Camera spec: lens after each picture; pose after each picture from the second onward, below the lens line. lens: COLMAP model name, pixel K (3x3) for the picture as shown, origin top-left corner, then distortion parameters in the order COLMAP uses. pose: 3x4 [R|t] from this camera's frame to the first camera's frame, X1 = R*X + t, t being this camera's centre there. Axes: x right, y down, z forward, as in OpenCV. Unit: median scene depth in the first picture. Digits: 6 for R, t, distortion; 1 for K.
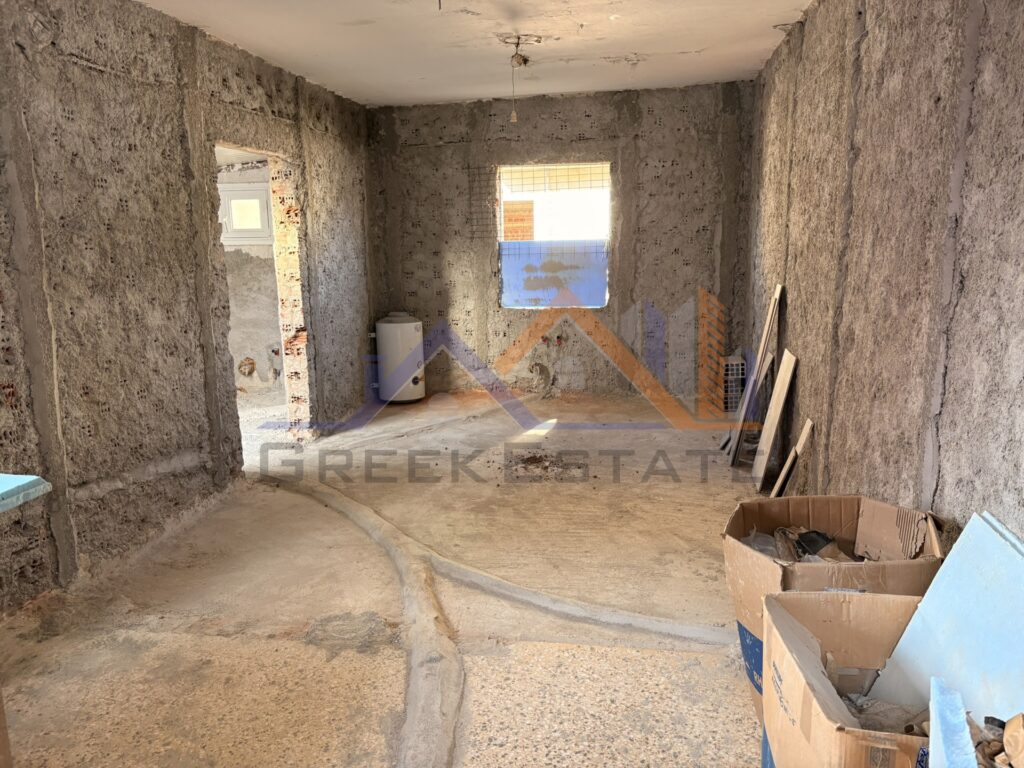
lens RADIAL K [[770.6, 0, 511.8], [0, 770.6, 382.1], [0, 0, 1]] dist [0.041678, -0.054436]
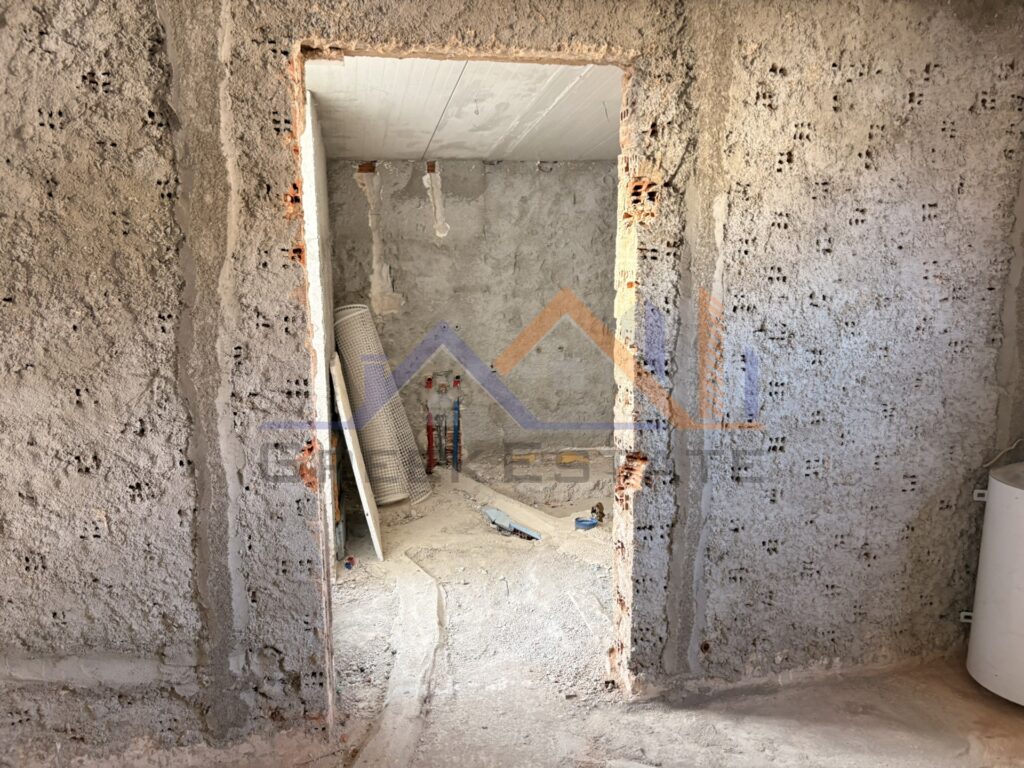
lens RADIAL K [[770.6, 0, 512.3], [0, 770.6, 384.8], [0, 0, 1]] dist [0.041678, -0.054436]
pose [[0.372753, 0.166673, -0.912839, 0.130899], [-0.171648, 0.979144, 0.108688, -0.191370], [0.911917, 0.116173, 0.393588, 1.004500]]
